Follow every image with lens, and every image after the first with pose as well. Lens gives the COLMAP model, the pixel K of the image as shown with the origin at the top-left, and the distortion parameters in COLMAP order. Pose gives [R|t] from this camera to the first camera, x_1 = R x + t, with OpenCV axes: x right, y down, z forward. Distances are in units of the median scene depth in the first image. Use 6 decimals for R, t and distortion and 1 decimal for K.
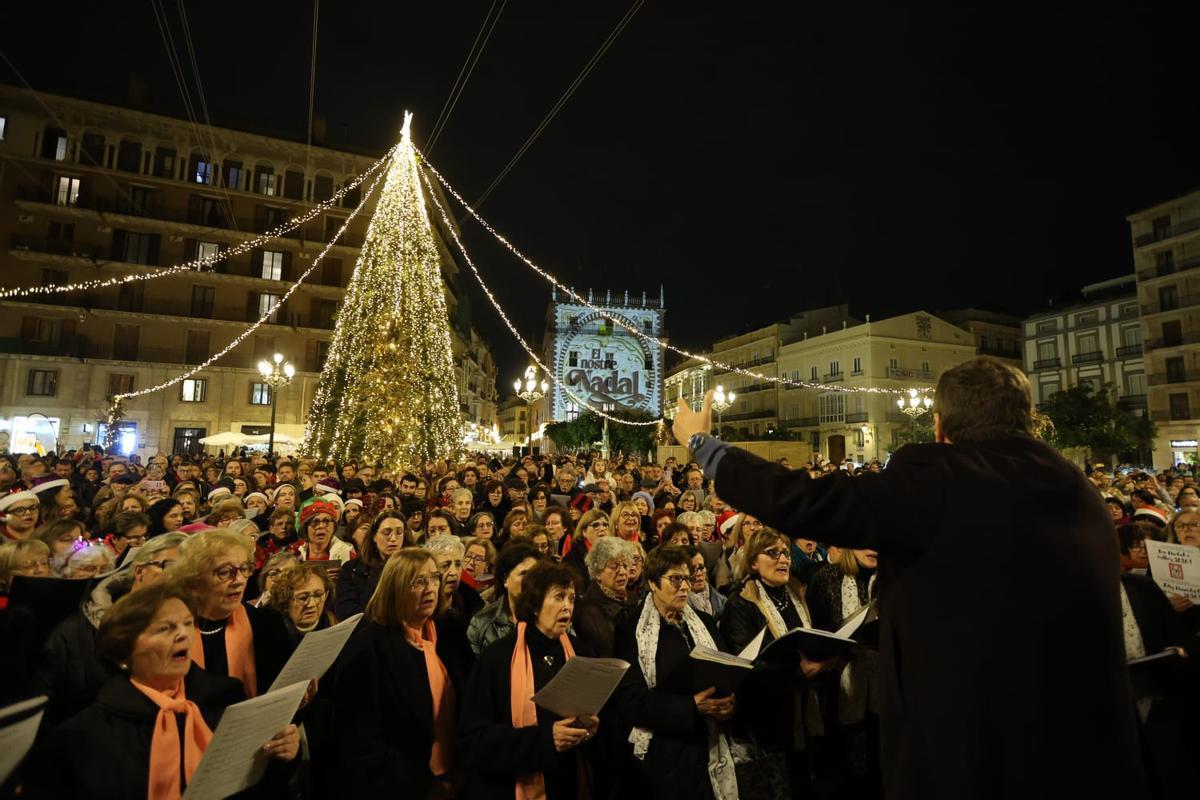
lens RADIAL K [[566.7, 0, 603.7], [0, 566.7, 393.1], [0, 0, 1]] dist [0.000132, 0.002750]
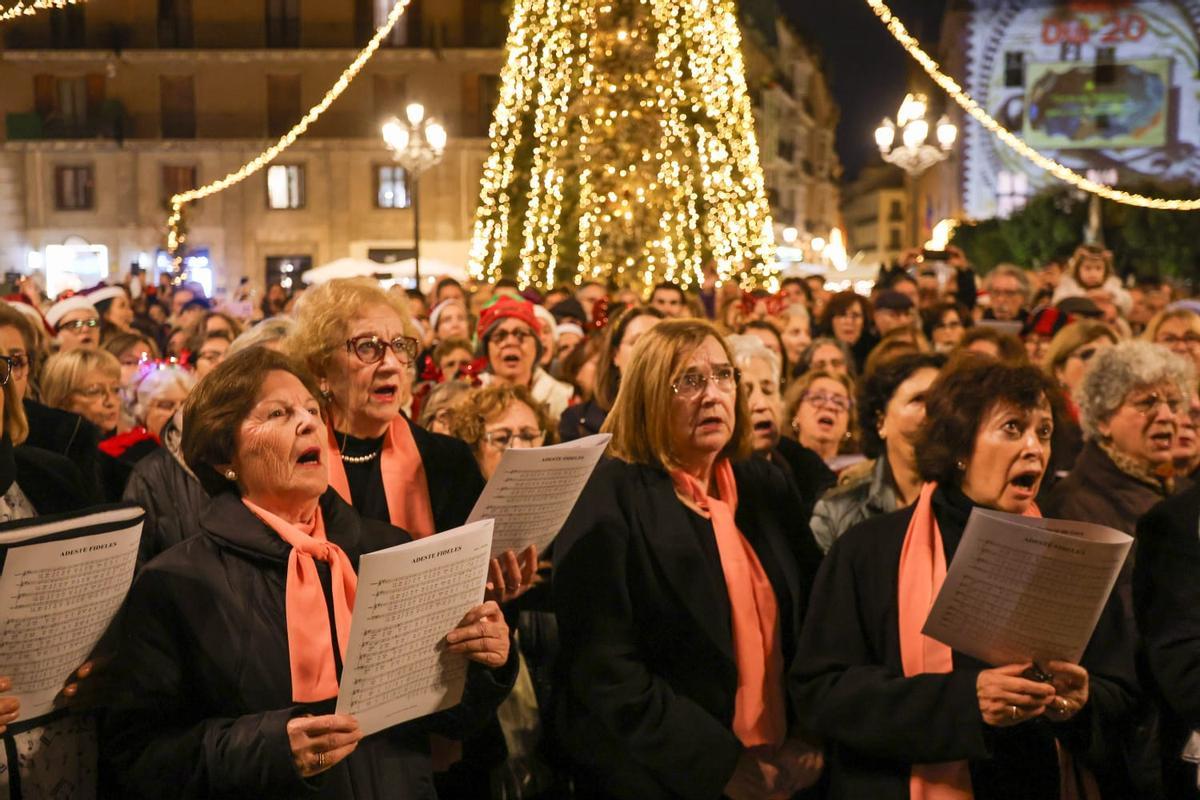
lens RADIAL K [[1214.6, 0, 602.5], [0, 1214.6, 394.6], [0, 0, 1]] dist [-0.000580, 0.008756]
pose [[0.929062, 0.007206, -0.369854, -0.002135], [0.061362, 0.982957, 0.173291, 0.008631], [0.364799, -0.183693, 0.912786, 0.001624]]
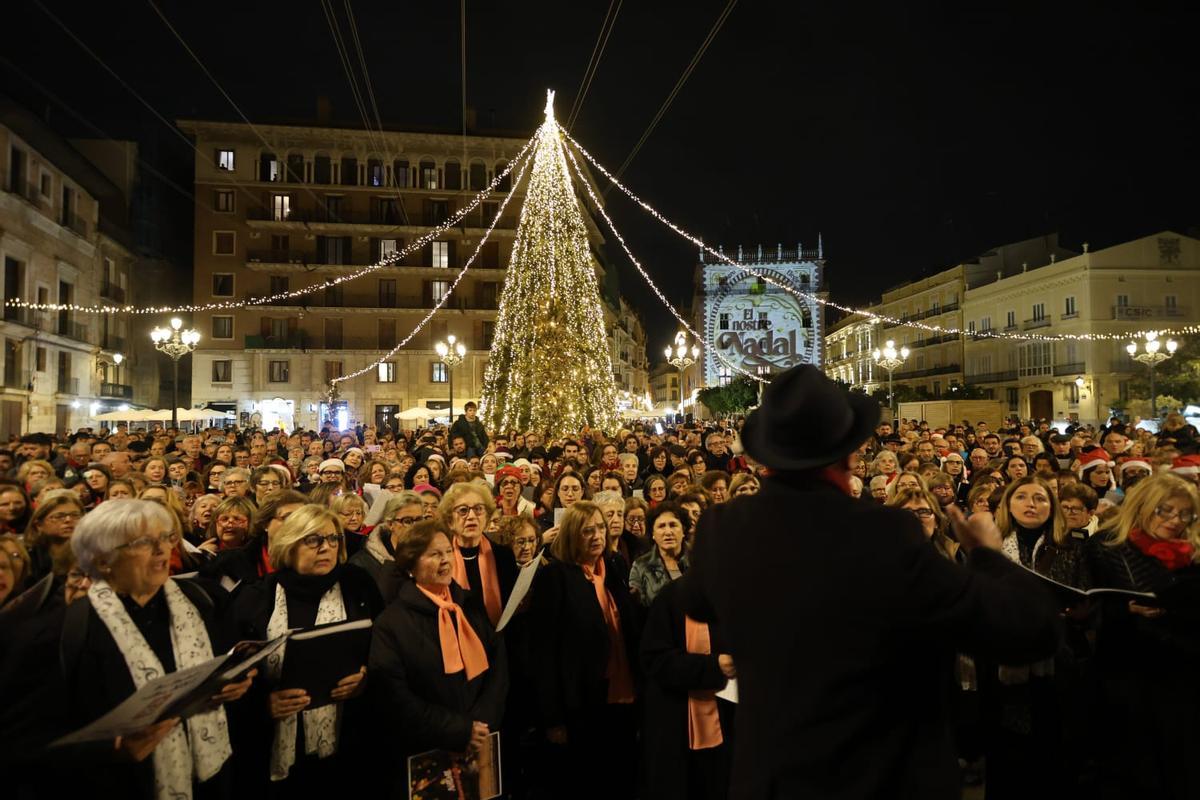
lens RADIAL K [[574.4, 0, 606.2], [0, 574.4, 404.5], [0, 0, 1]] dist [0.002135, 0.001414]
pose [[0.965737, -0.030548, -0.257717, 0.000547], [0.050792, 0.996091, 0.072265, -0.001076], [0.254502, -0.082879, 0.963514, -0.009507]]
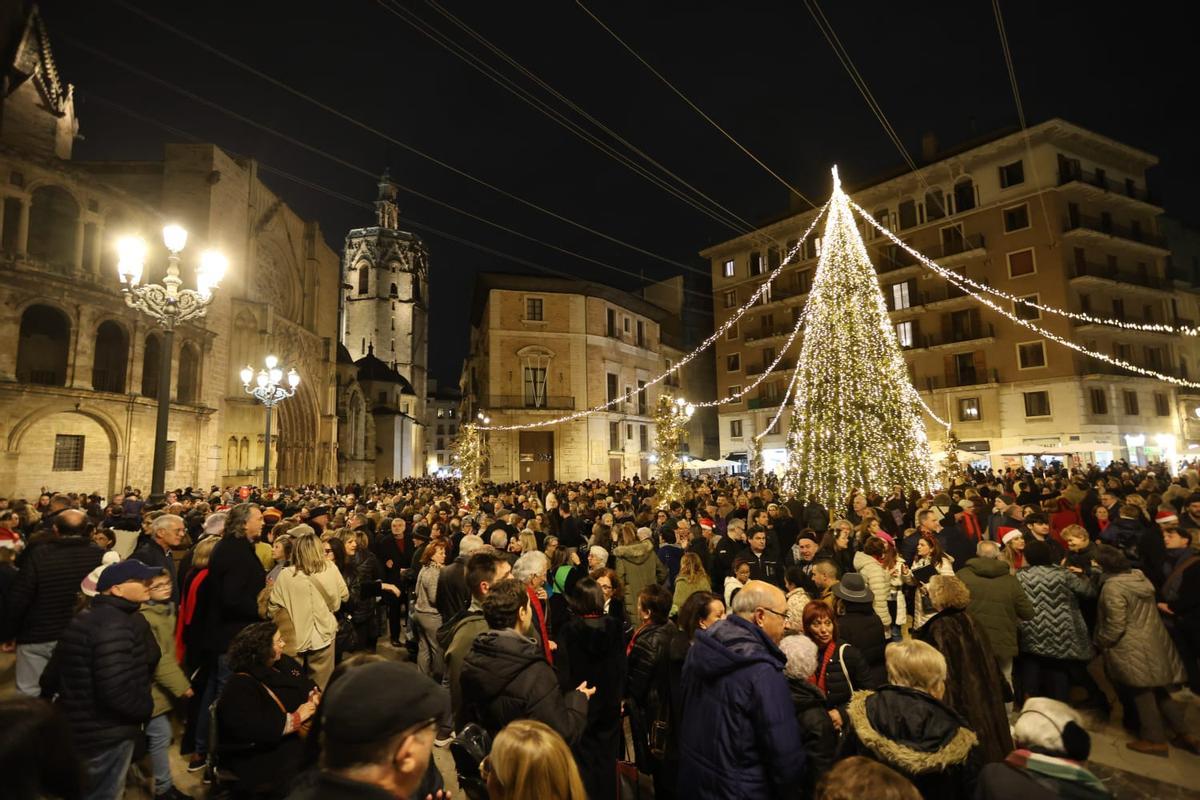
lens RADIAL K [[572.9, 0, 602.6], [0, 572.9, 402.6], [0, 0, 1]] dist [0.001516, 0.001834]
pose [[0.336320, -0.132352, -0.932401, 0.248831], [0.134883, 0.986637, -0.091398, -0.000679], [0.932038, -0.095026, 0.349678, 0.075108]]
